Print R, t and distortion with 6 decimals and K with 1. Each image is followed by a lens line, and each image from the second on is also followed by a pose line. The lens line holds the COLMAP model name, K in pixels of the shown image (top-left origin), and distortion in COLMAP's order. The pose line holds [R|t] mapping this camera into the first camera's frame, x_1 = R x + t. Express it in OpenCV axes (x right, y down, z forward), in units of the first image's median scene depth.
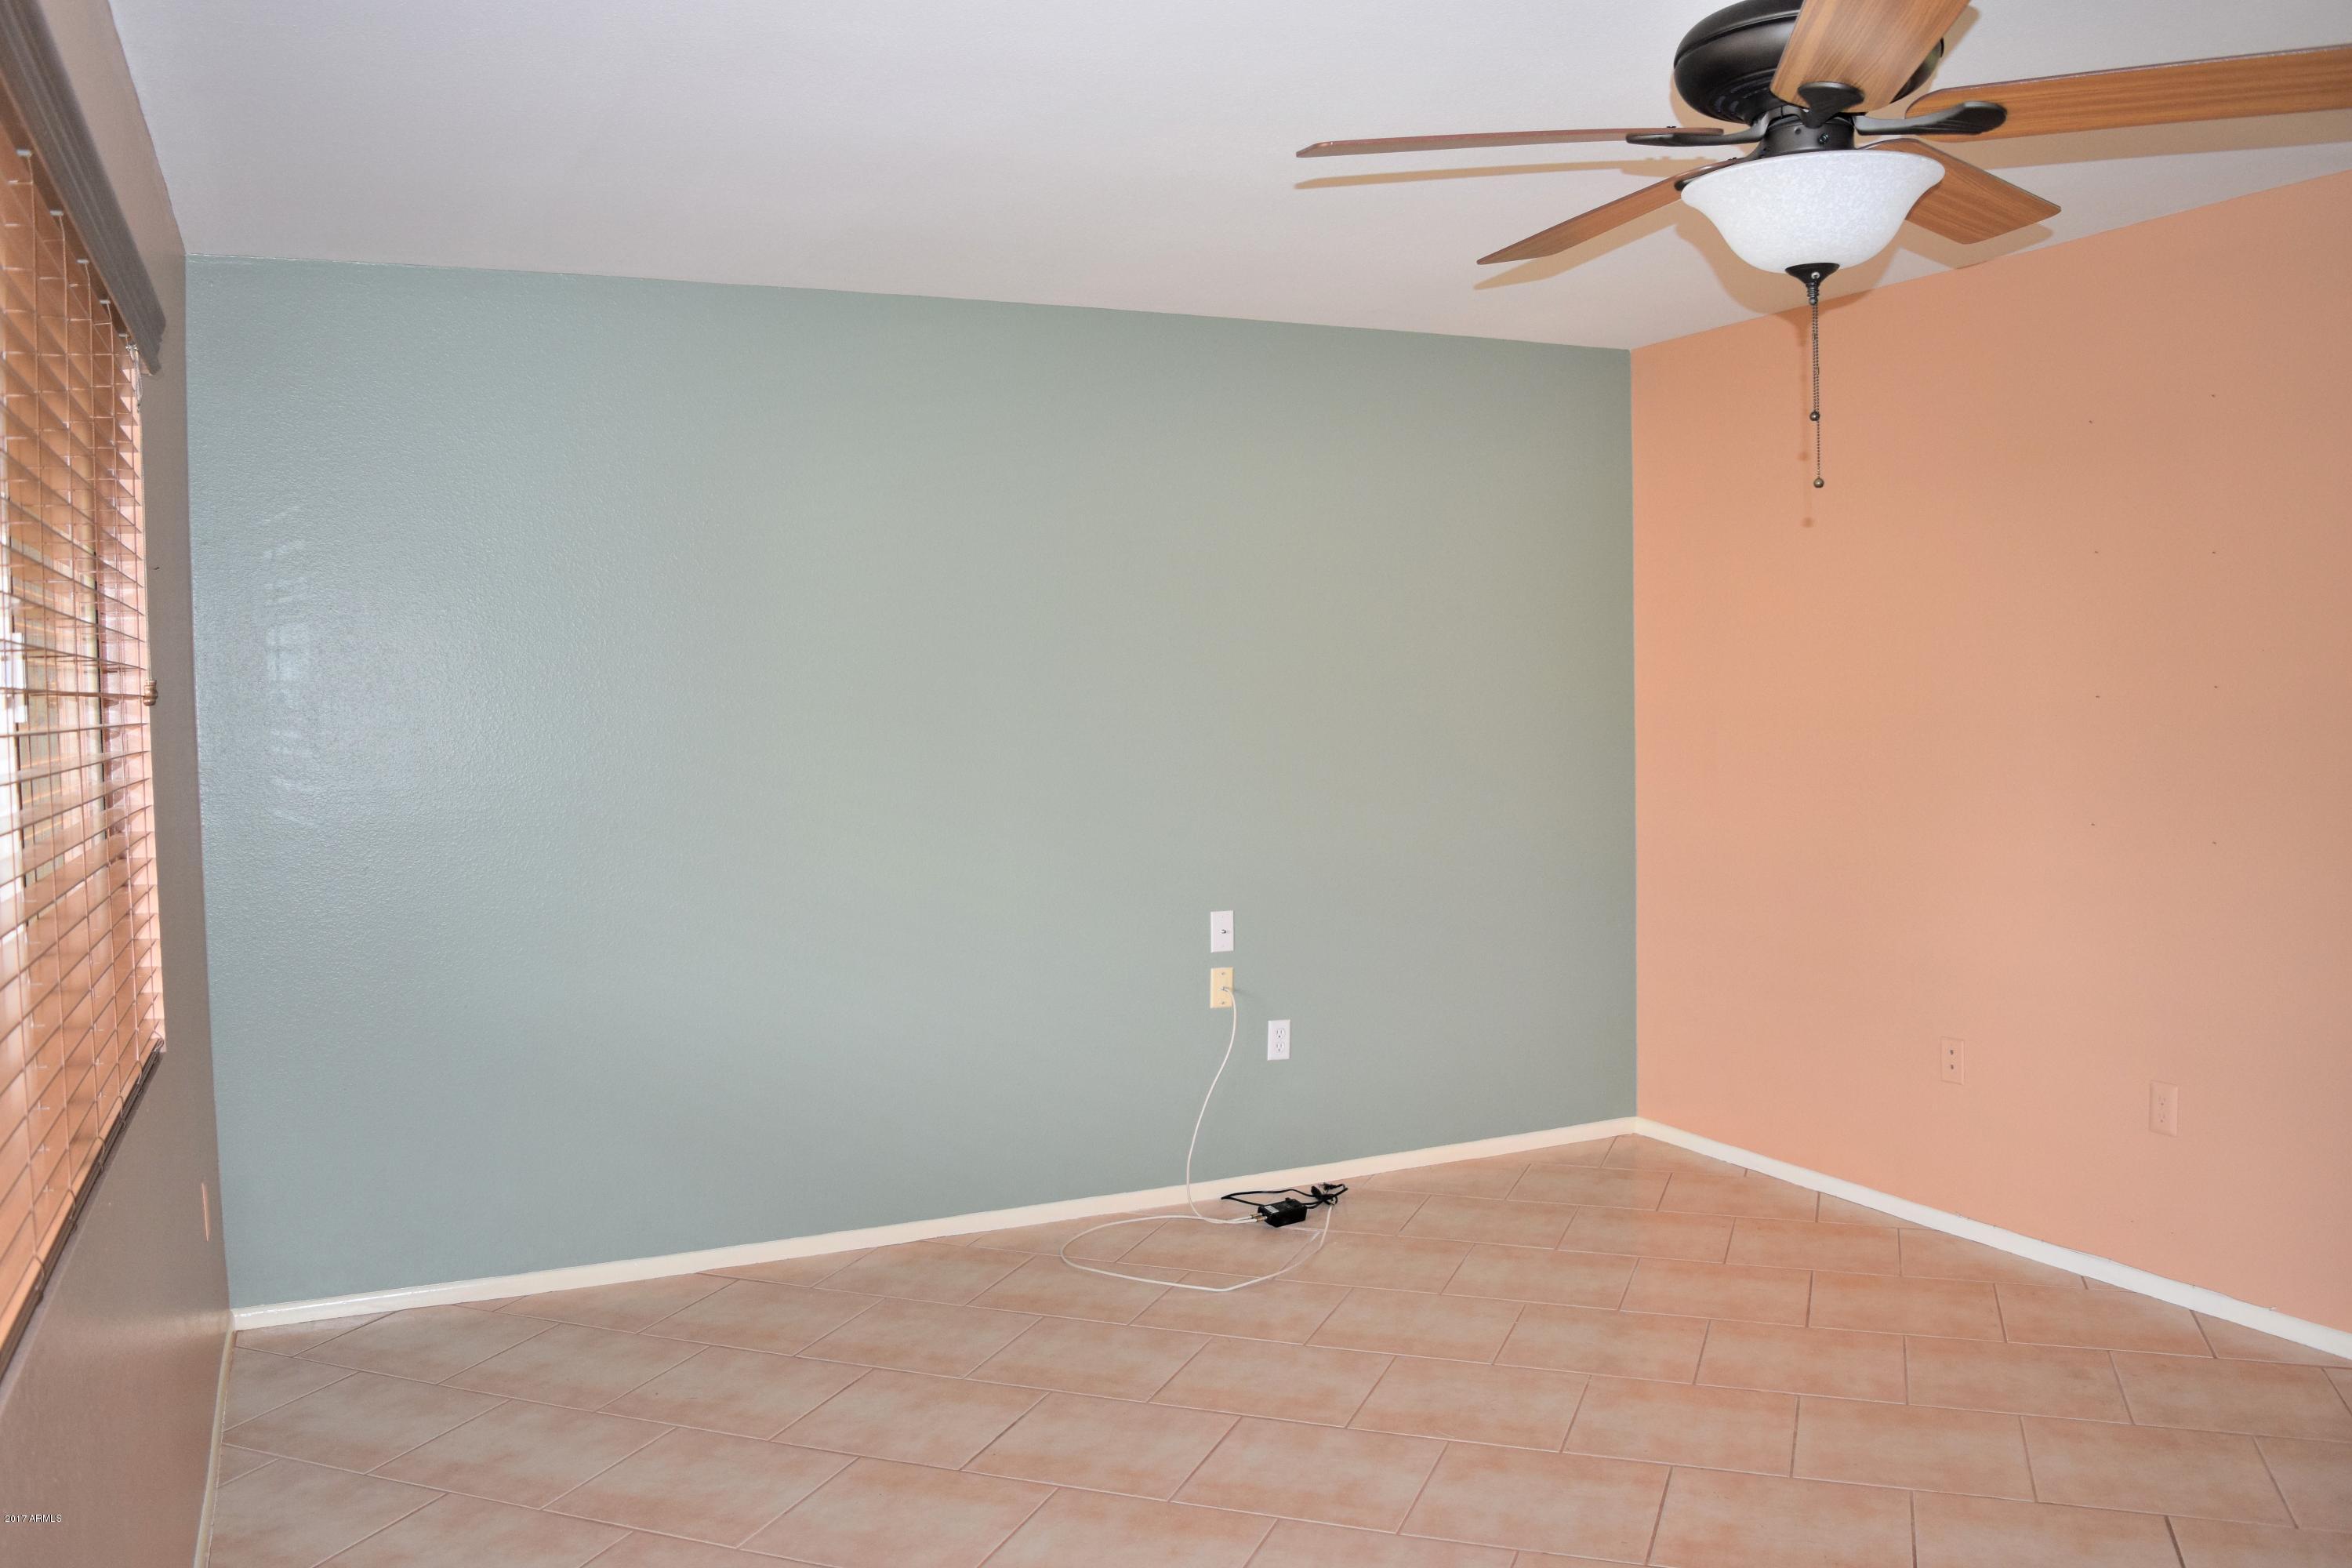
lens RADIAL K [[1842.5, 0, 1170.5], [0, 1842.5, 773.0], [0, 0, 1]] dist [-0.096857, 0.022863]
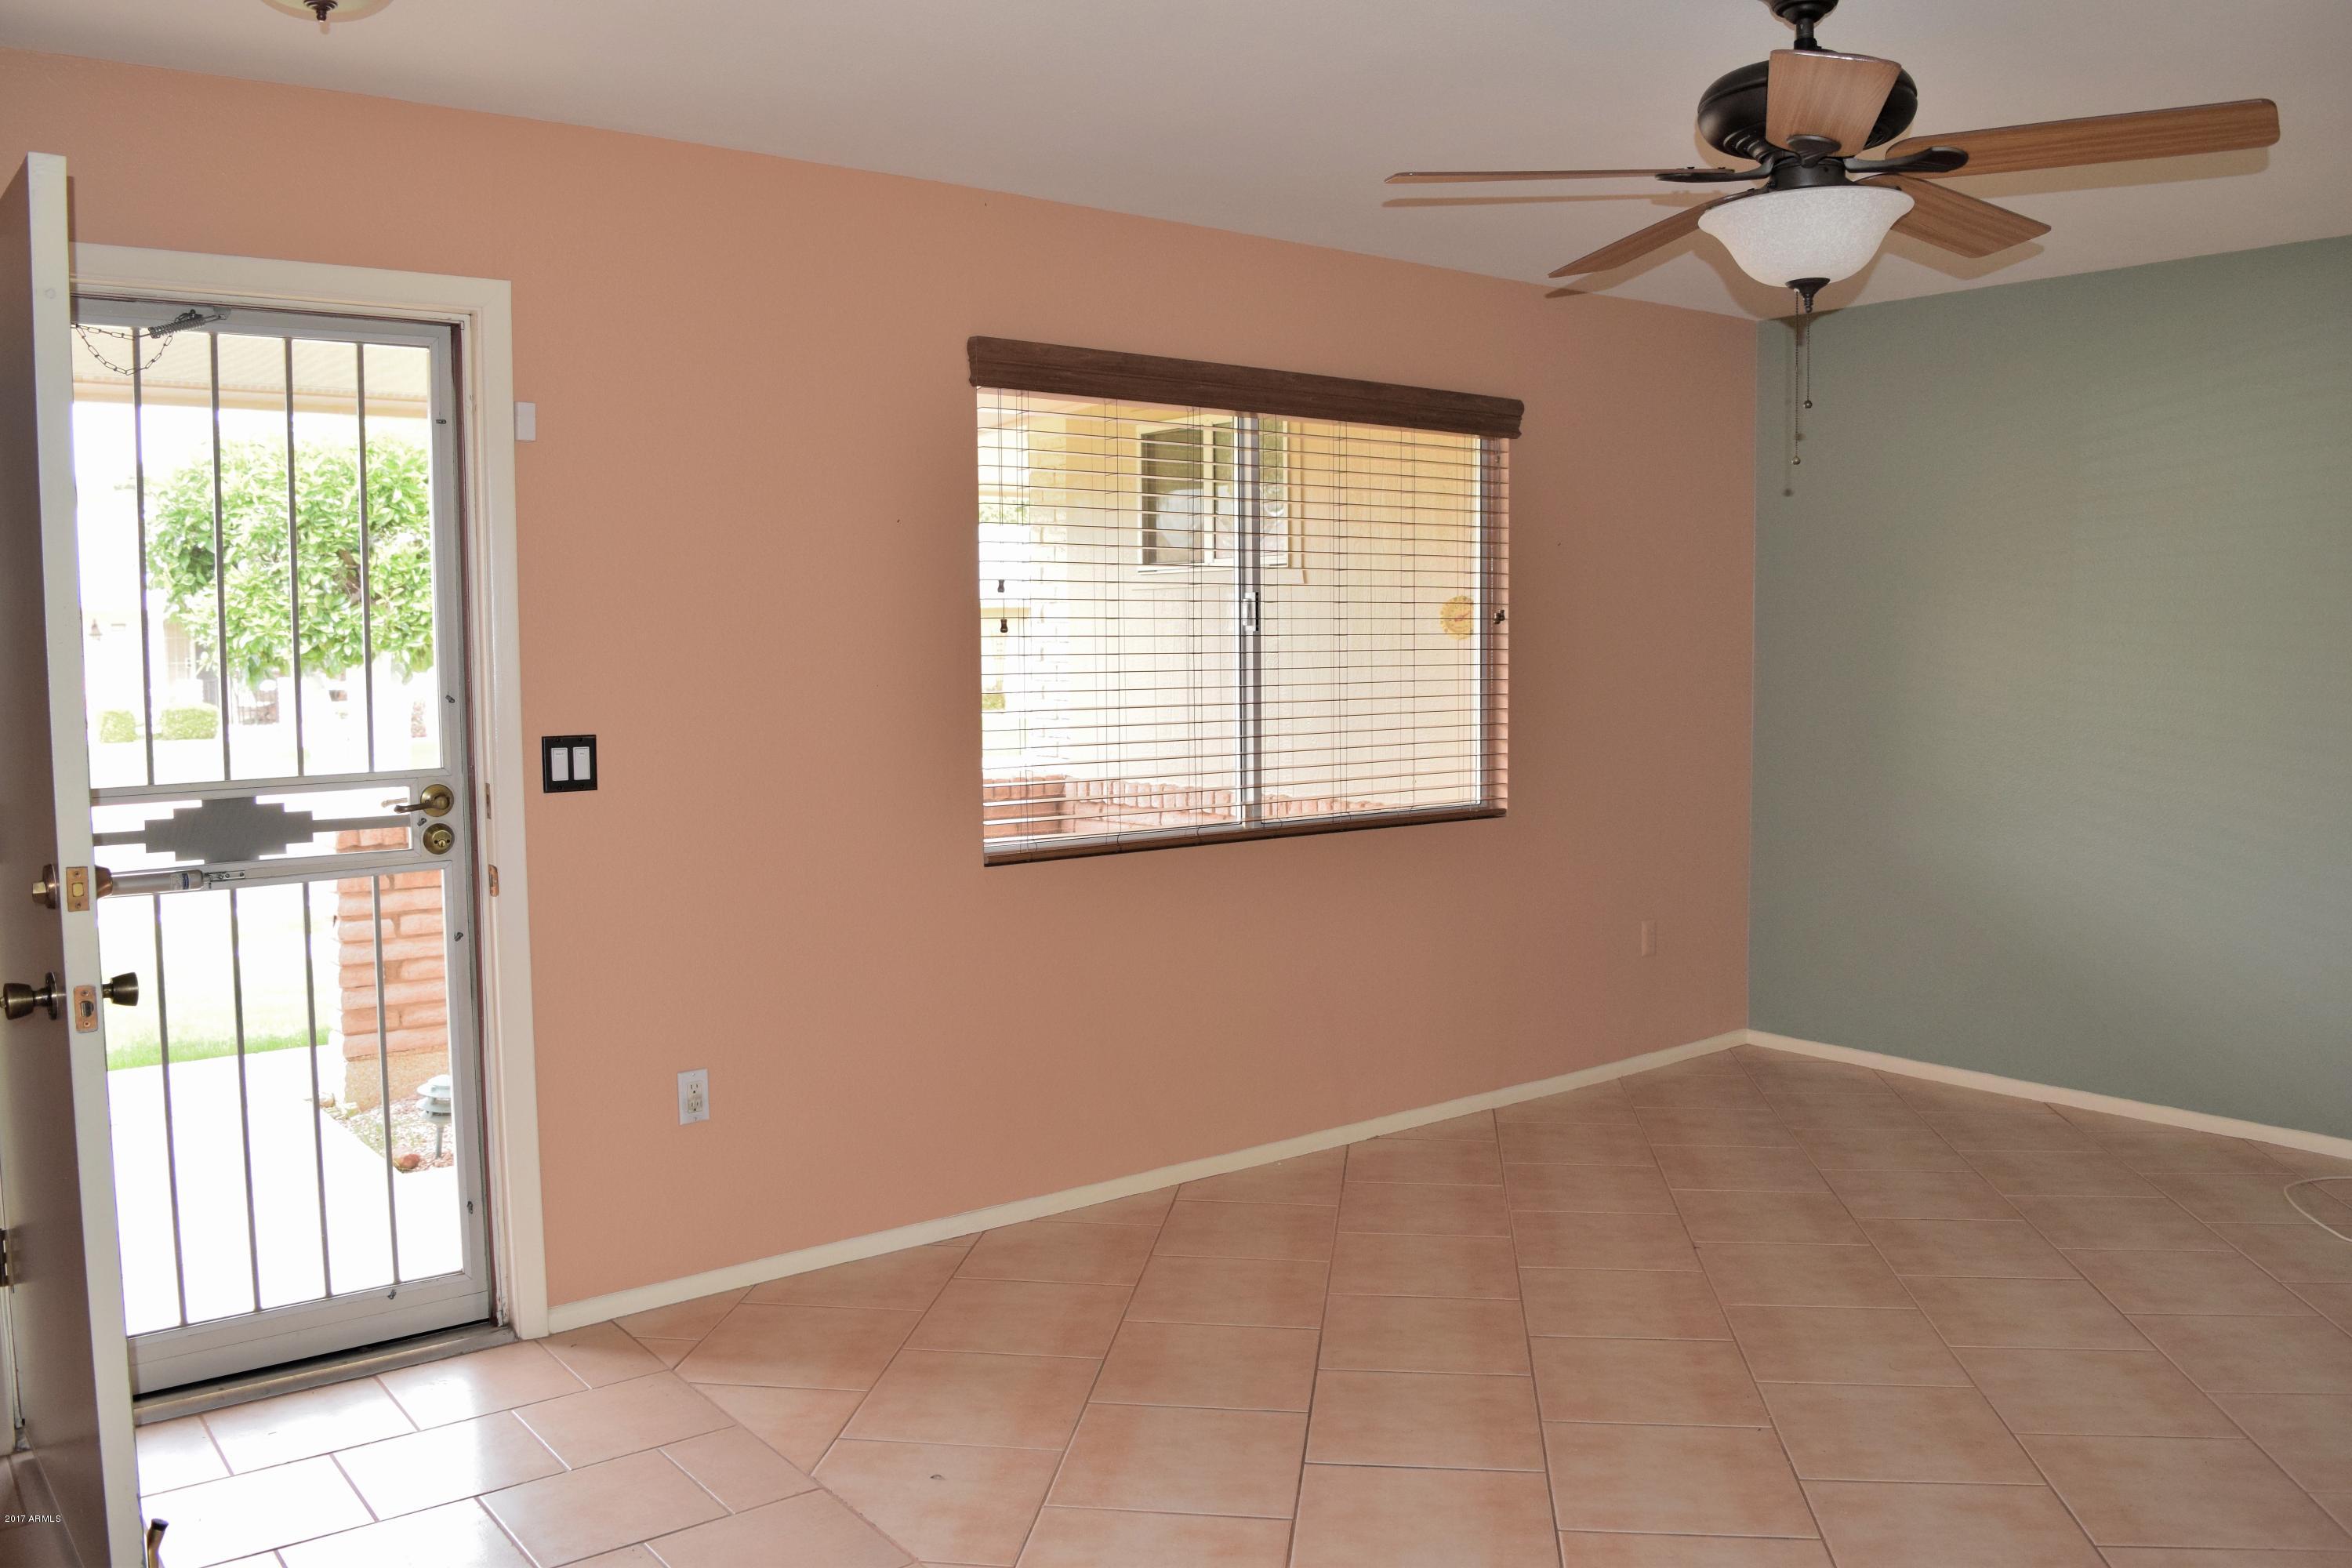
lens RADIAL K [[1842.5, 0, 1170.5], [0, 1842.5, 773.0], [0, 0, 1]] dist [-0.096857, 0.022863]
pose [[0.231307, 0.090588, -0.968654, 0.905418], [-0.041680, 0.995664, 0.083161, -0.021329], [0.971988, 0.021138, 0.234079, 0.188143]]
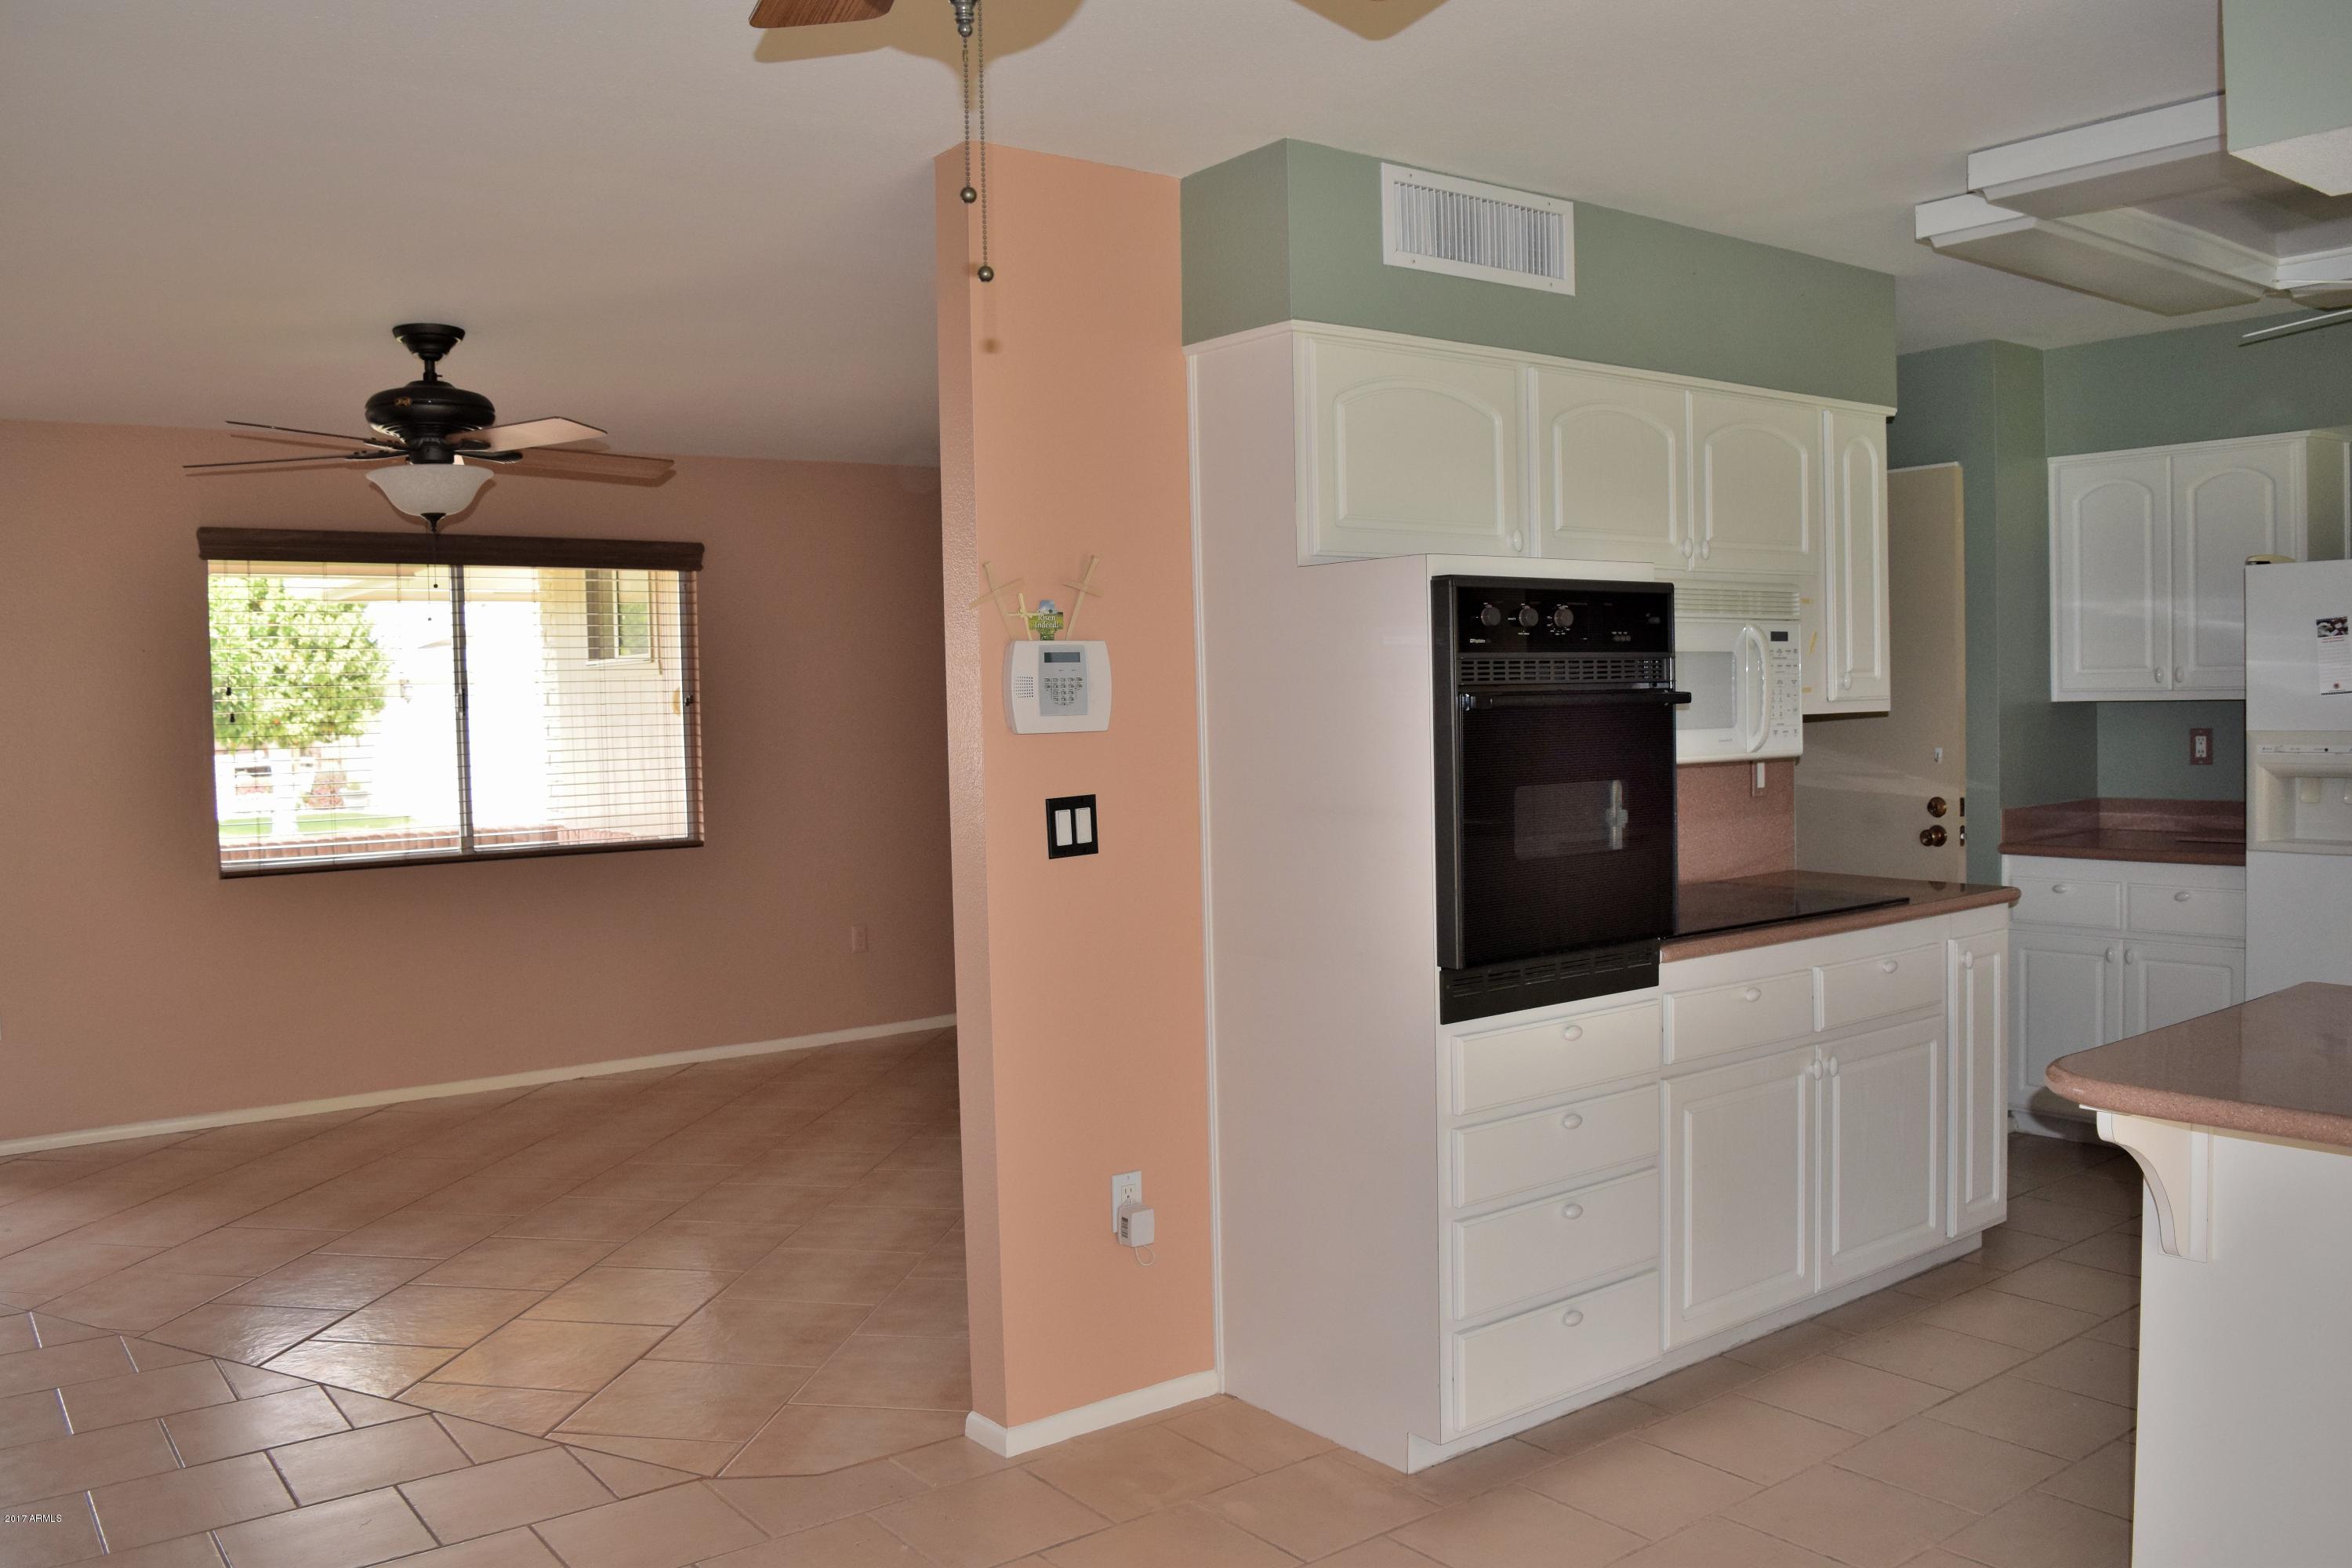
lens RADIAL K [[1842.5, 0, 1170.5], [0, 1842.5, 773.0], [0, 0, 1]] dist [-0.096857, 0.022863]
pose [[0.216723, 0.054361, -0.974718, 1.598653], [-0.024880, 0.998432, 0.050152, -0.068317], [0.975916, 0.013382, 0.217736, 0.853579]]
